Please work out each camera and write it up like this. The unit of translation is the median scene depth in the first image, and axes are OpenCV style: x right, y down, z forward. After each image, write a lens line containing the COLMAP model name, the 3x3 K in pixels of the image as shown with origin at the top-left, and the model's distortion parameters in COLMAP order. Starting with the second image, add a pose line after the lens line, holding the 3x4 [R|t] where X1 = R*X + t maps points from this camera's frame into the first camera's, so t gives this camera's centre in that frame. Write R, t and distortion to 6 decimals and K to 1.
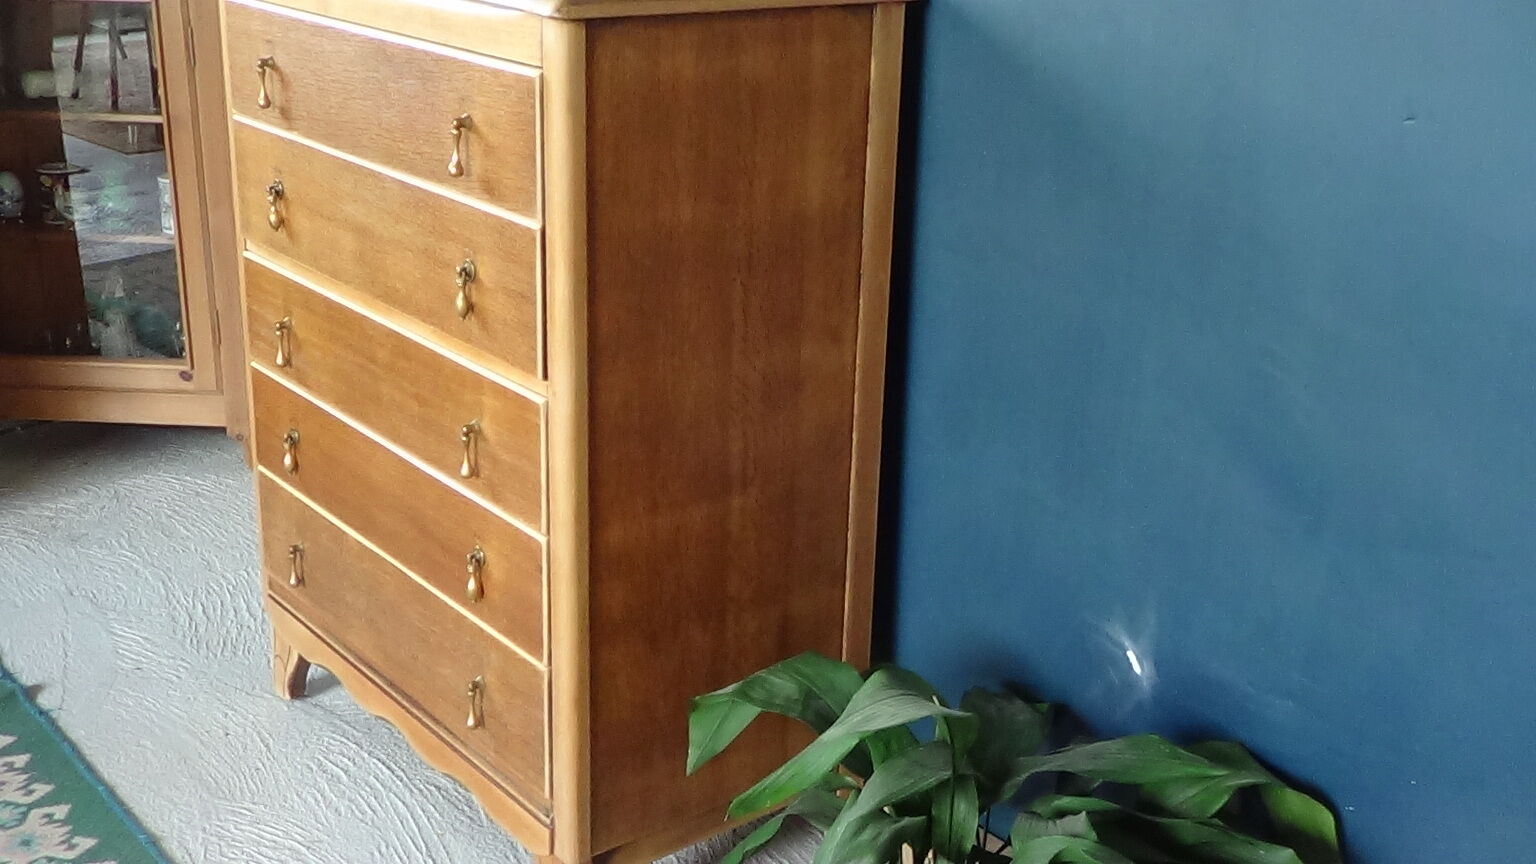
lens RADIAL K [[1759.6, 0, 762.9], [0, 1759.6, 428.8], [0, 0, 1]] dist [0.006374, 0.000000]
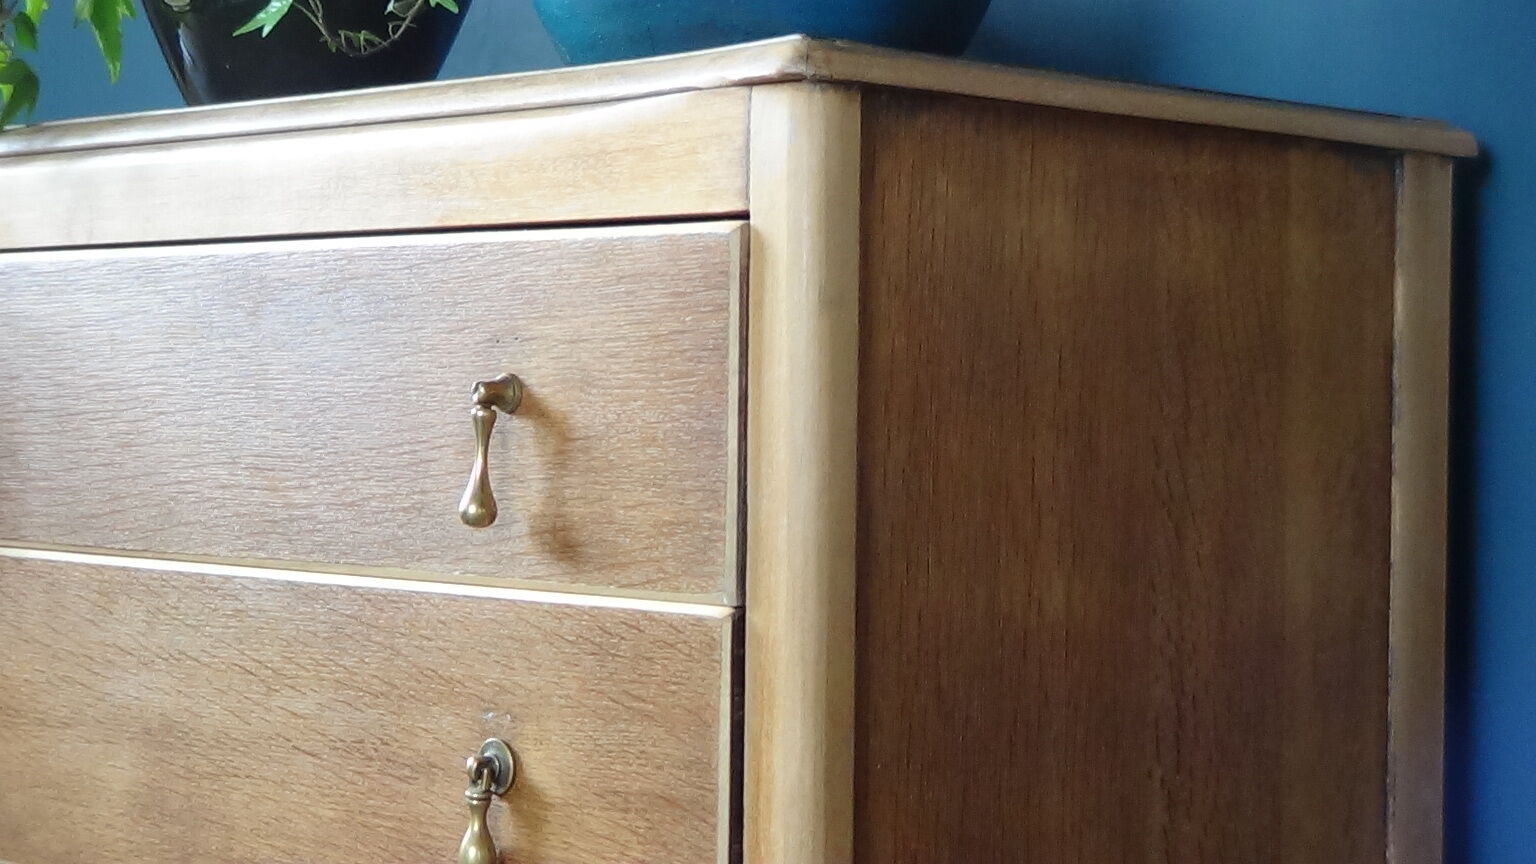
lens RADIAL K [[3057.2, 0, 766.9], [0, 3057.2, 436.4], [0, 0, 1]] dist [0.012822, 0.000000]
pose [[0.994266, -0.016411, 0.105664, -0.173324], [0.049554, 0.946354, -0.319308, 0.060883], [-0.094756, 0.322714, 0.941742, 0.313398]]
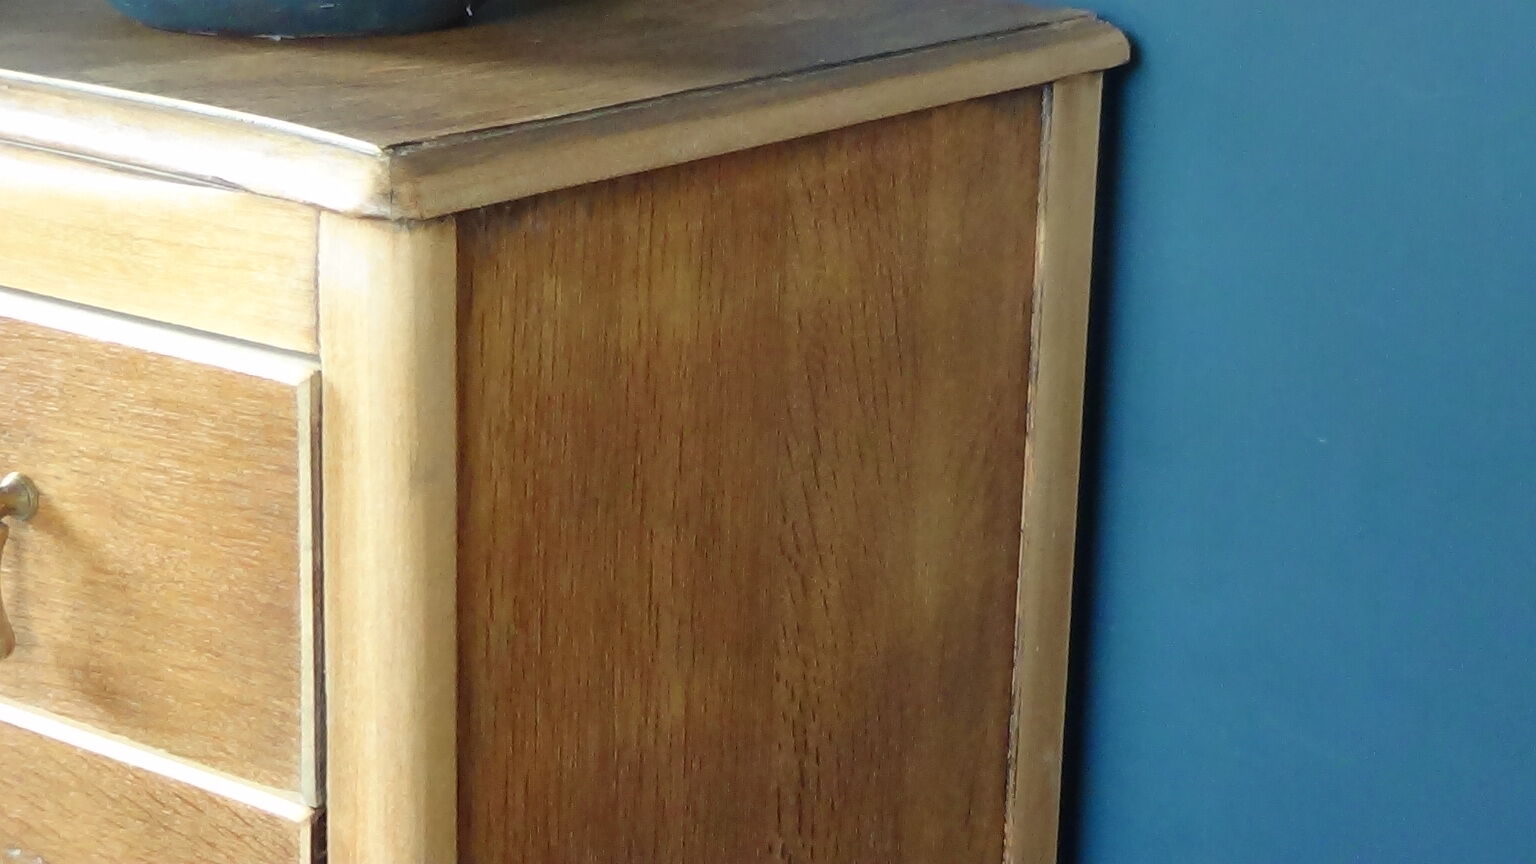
lens RADIAL K [[3057.2, 0, 773.1], [0, 3057.2, 417.2], [0, 0, 1]] dist [0.012822, 0.000000]
pose [[0.960969, -0.073407, 0.266738, -0.174600], [0.089921, 0.994682, -0.050215, -0.139095], [-0.261633, 0.072240, 0.962460, 0.374941]]
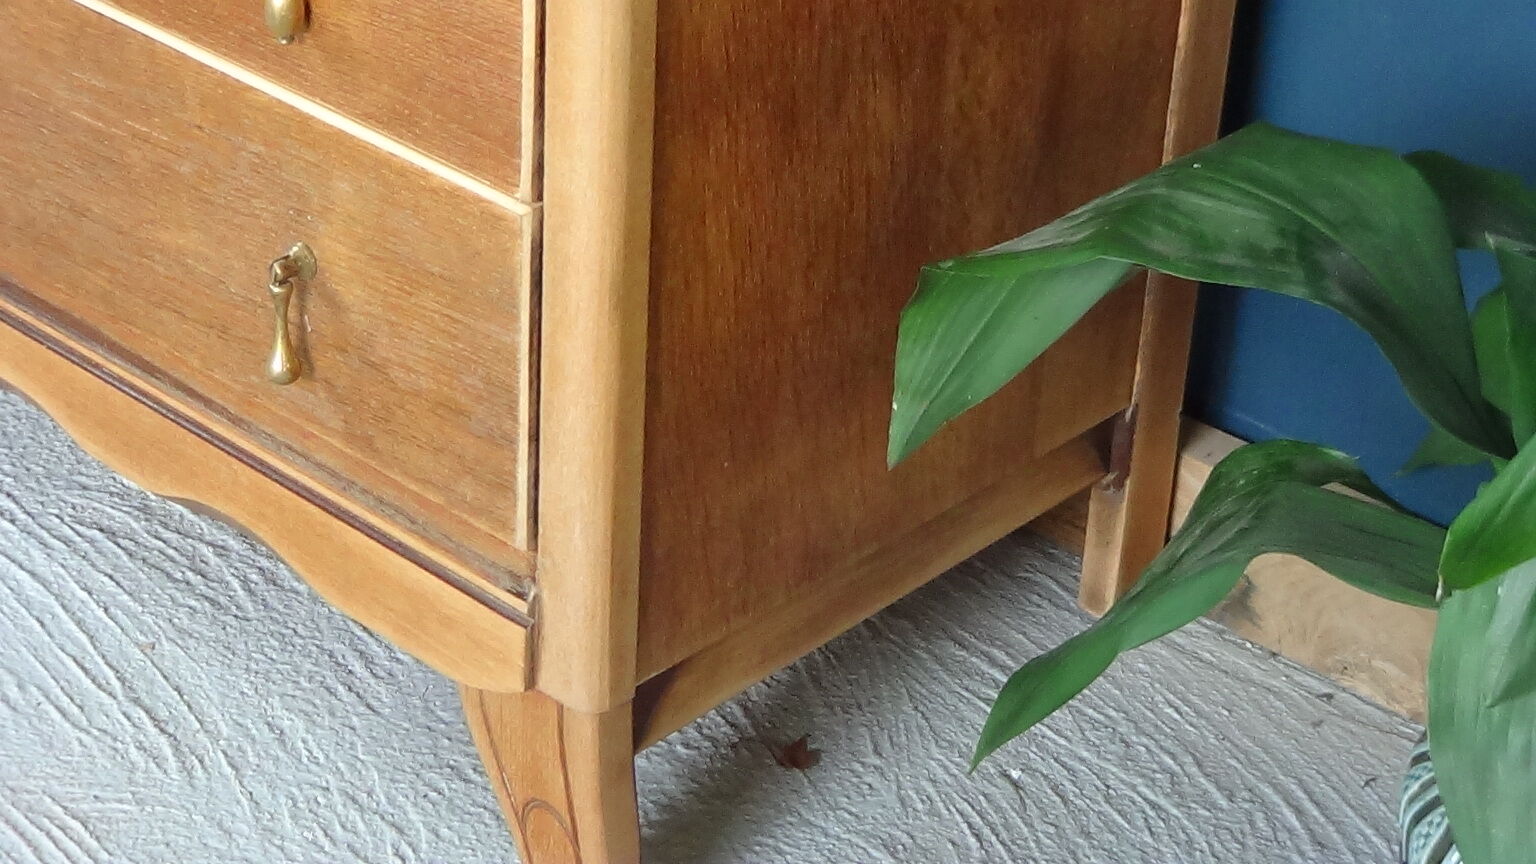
lens RADIAL K [[3057.2, 0, 769.2], [0, 3057.2, 427.3], [0, 0, 1]] dist [0.012822, 0.000000]
pose [[0.987559, -0.057794, 0.146244, -0.168268], [0.028930, 0.980913, 0.192285, 0.059512], [-0.154565, -0.185662, 0.970381, 0.361894]]
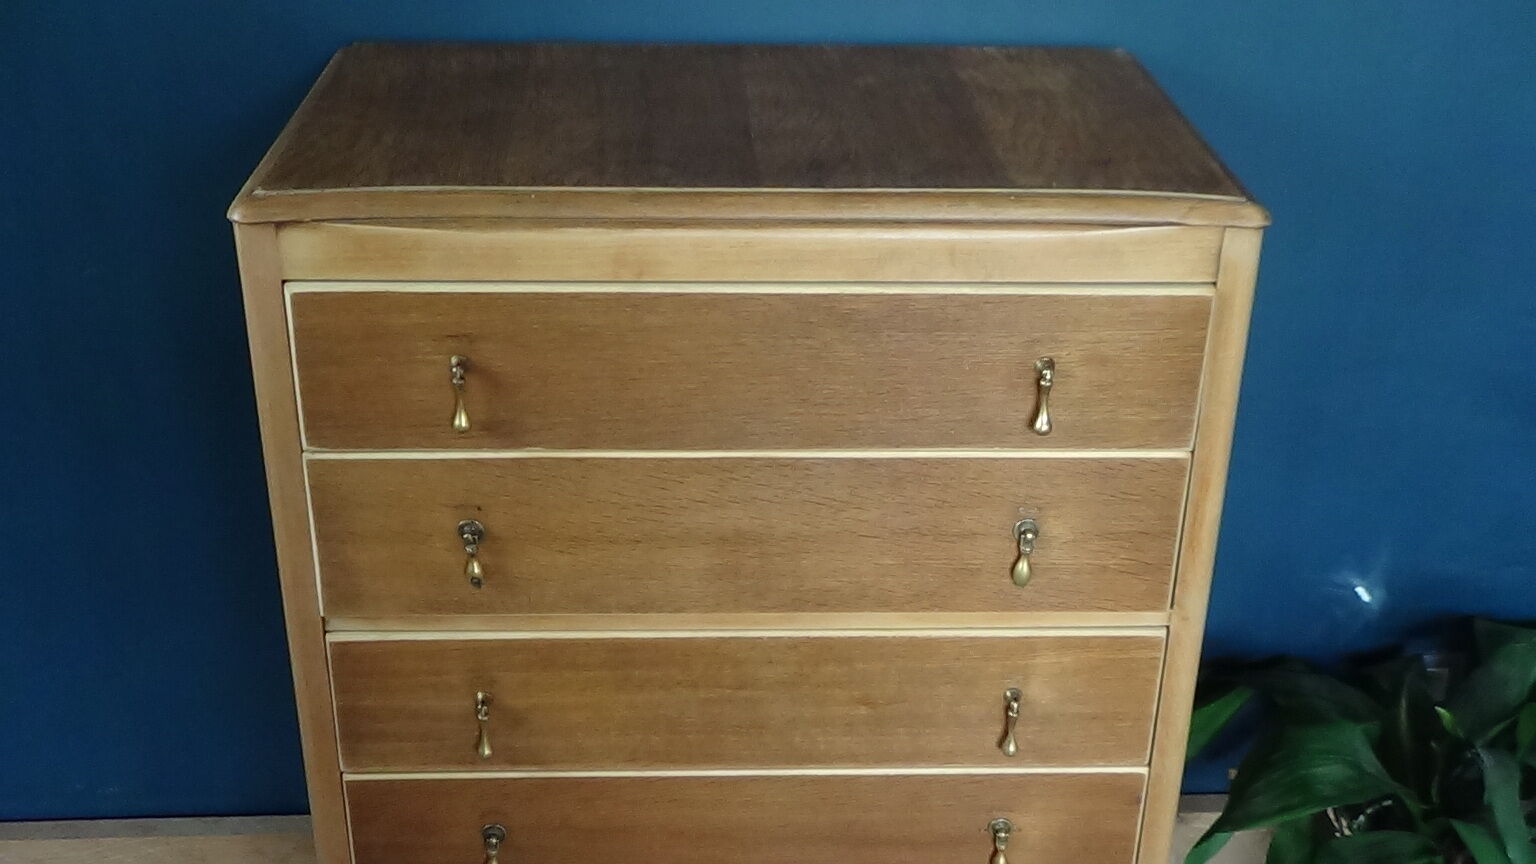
lens RADIAL K [[1759.6, 0, 766.4], [0, 1759.6, 429.3], [0, 0, 1]] dist [0.006374, 0.000000]
pose [[0.595537, -0.384728, 0.705209, -0.776840], [0.266774, 0.922756, 0.278125, -0.383174], [-0.757739, 0.022498, 0.652170, 0.543309]]
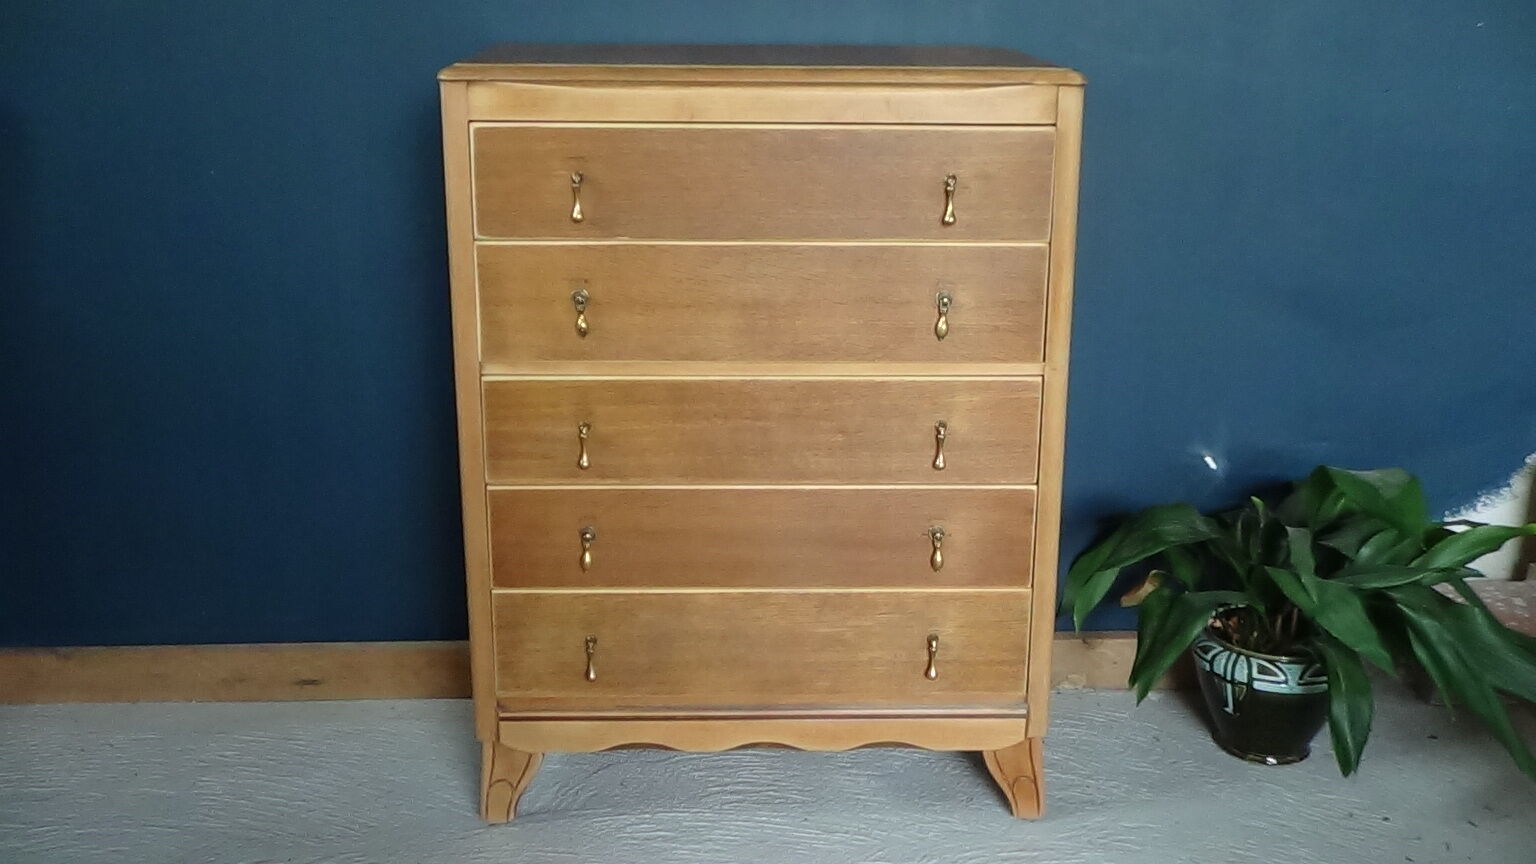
lens RADIAL K [[1627.3, 0, 765.6], [0, 1627.3, 430.3], [0, 0, 1]] dist [0.005103, 0.000000]
pose [[0.601995, -0.252680, 0.757466, -1.109508], [0.275079, 0.956171, 0.100347, -0.147910], [-0.749622, 0.147954, 0.645117, 0.356194]]
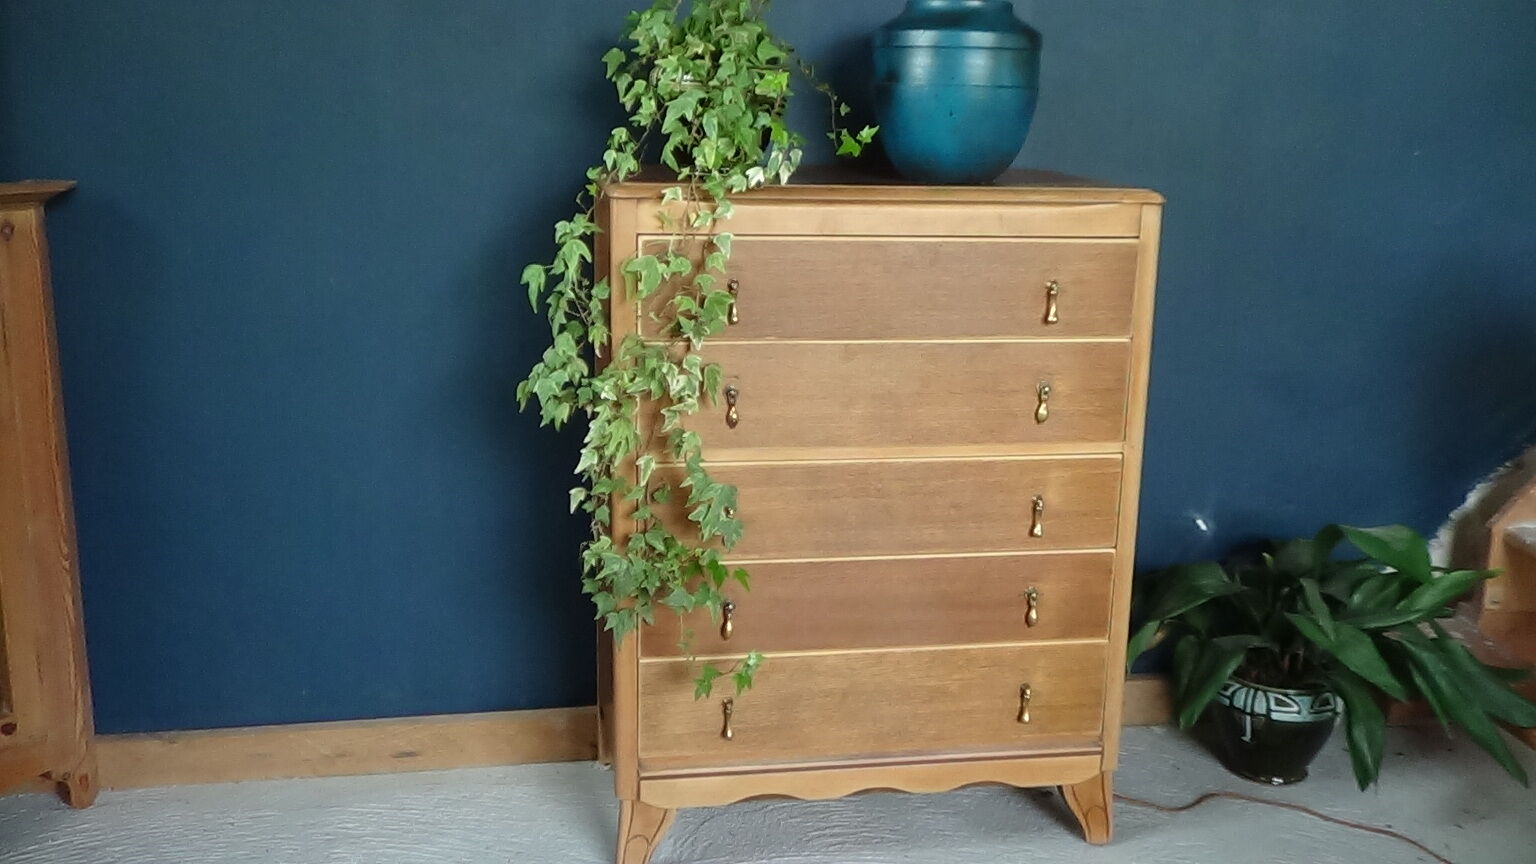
lens RADIAL K [[1468.4, 0, 765.9], [0, 1468.4, 430.3], [0, 0, 1]] dist [0.004105, 0.000000]
pose [[0.484641, -0.224018, 0.845541, -1.258231], [0.283116, 0.954788, 0.090687, -0.223586], [-0.827628, 0.195436, 0.526152, 0.551797]]
